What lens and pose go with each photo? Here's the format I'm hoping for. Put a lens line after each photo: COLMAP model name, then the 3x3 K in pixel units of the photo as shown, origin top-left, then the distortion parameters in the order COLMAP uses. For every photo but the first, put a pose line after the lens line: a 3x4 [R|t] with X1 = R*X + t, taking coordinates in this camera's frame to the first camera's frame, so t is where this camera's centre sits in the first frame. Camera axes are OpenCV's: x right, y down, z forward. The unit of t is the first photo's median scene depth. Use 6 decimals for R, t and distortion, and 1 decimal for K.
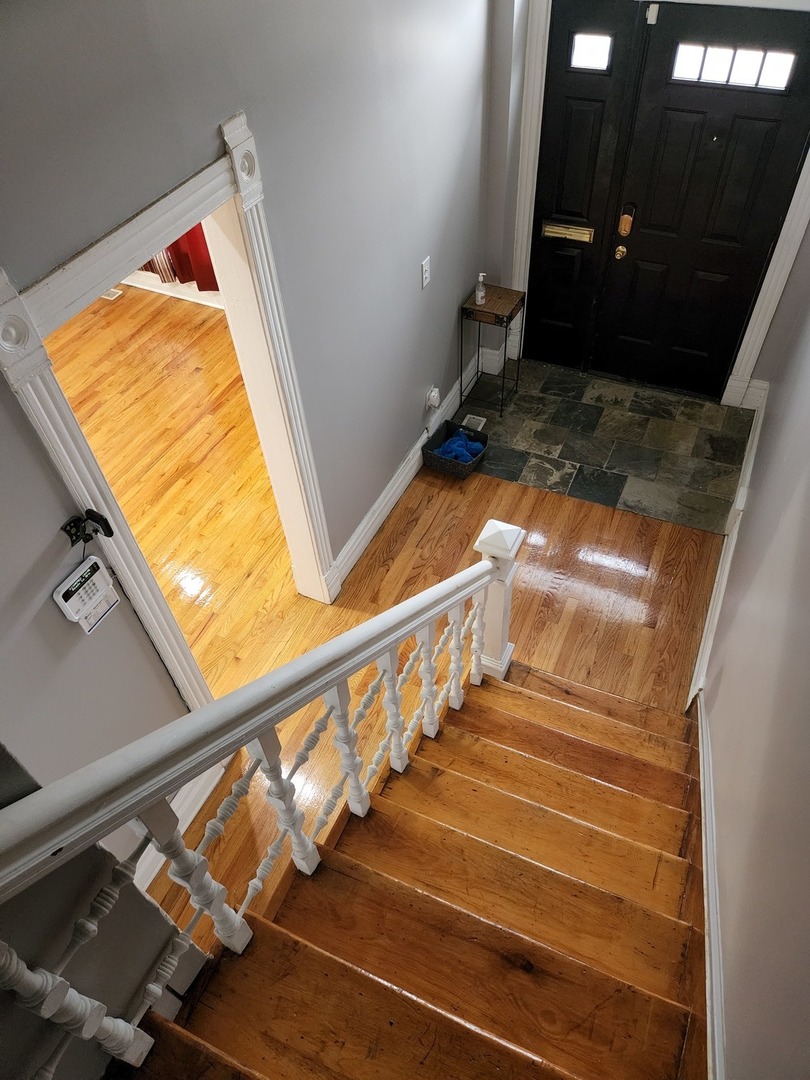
lens RADIAL K [[710.9, 0, 402.8], [0, 710.9, 543.2], [0, 0, 1]] dist [0.046748, -0.015725]
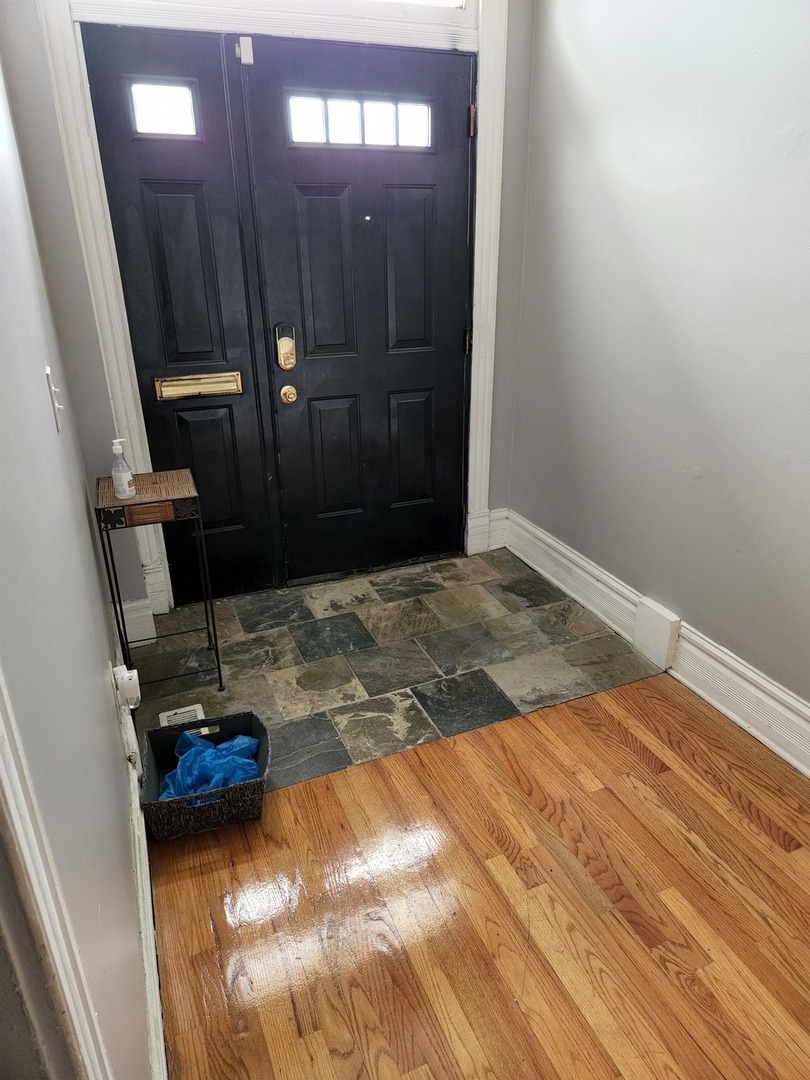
lens RADIAL K [[710.9, 0, 411.4], [0, 710.9, 540.6], [0, 0, 1]] dist [0.046748, -0.015725]
pose [[0.666644, -0.257706, 0.699410, -0.124942], [0.534858, 0.818926, -0.208057, -0.086776], [-0.519147, 0.512784, 0.683768, 0.537418]]
